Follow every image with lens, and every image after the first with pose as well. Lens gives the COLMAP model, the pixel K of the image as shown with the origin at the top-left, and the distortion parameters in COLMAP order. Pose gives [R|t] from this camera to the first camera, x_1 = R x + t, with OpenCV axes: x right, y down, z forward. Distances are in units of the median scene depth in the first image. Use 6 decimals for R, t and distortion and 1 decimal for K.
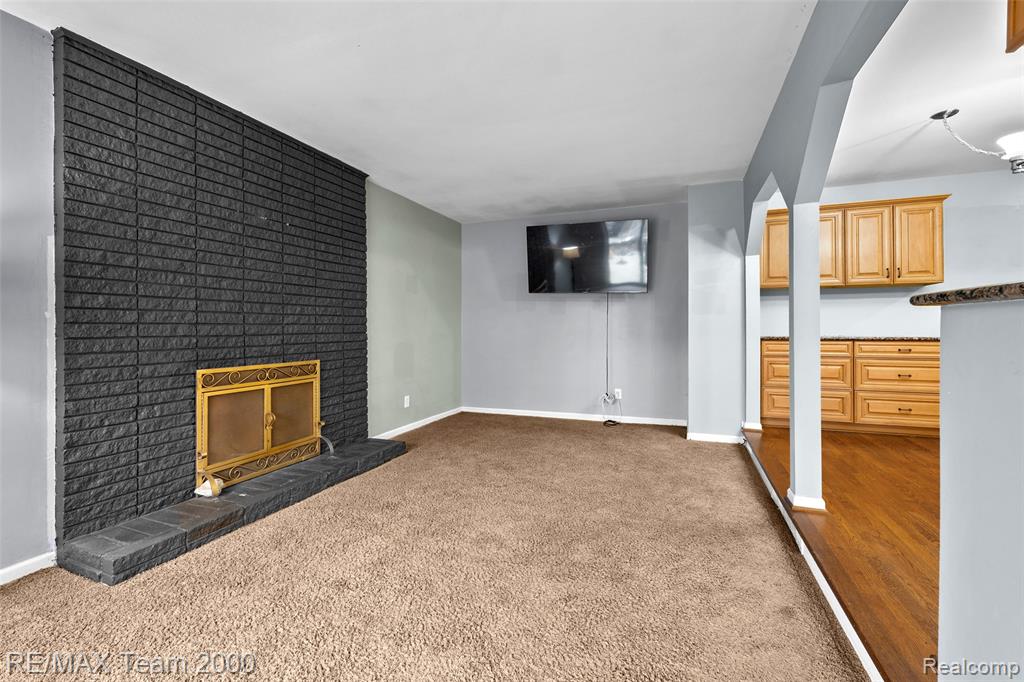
lens RADIAL K [[430.2, 0, 519.1], [0, 430.2, 323.6], [0, 0, 1]] dist [0.002934, 0.000062]
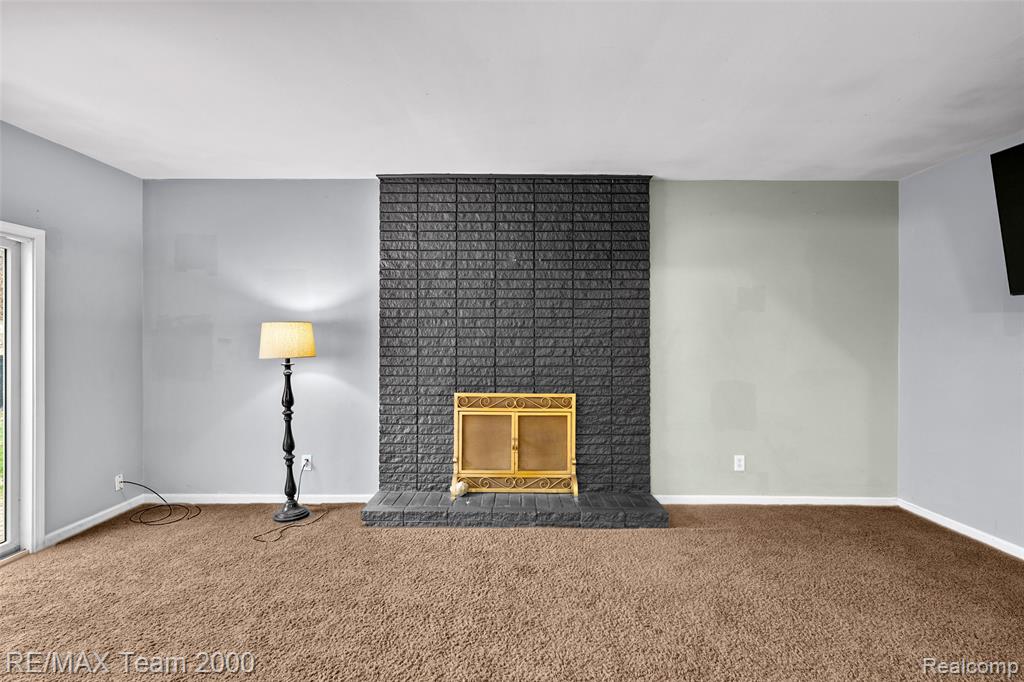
lens RADIAL K [[476.2, 0, 516.3], [0, 476.2, 336.6], [0, 0, 1]] dist [-0.002349, 0.001220]
pose [[0.357594, 0.003510, -0.933871, 0.453653], [0.003546, 0.999981, 0.005116, -0.046673], [0.933870, -0.005141, 0.357575, 0.475387]]
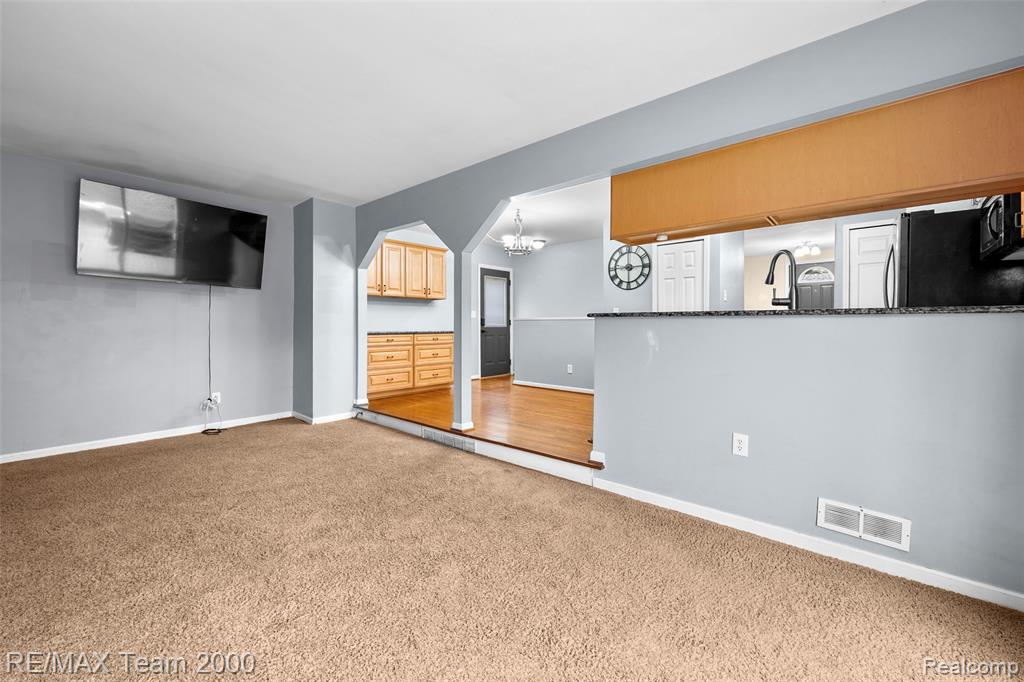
lens RADIAL K [[409.0, 0, 520.4], [0, 409.0, 337.7], [0, 0, 1]] dist [-0.002450, -0.000559]
pose [[0.357788, -0.026751, 0.933420, -0.482428], [-0.008910, 0.999446, 0.032059, 0.003593], [-0.933760, -0.019787, 0.357351, 0.135562]]
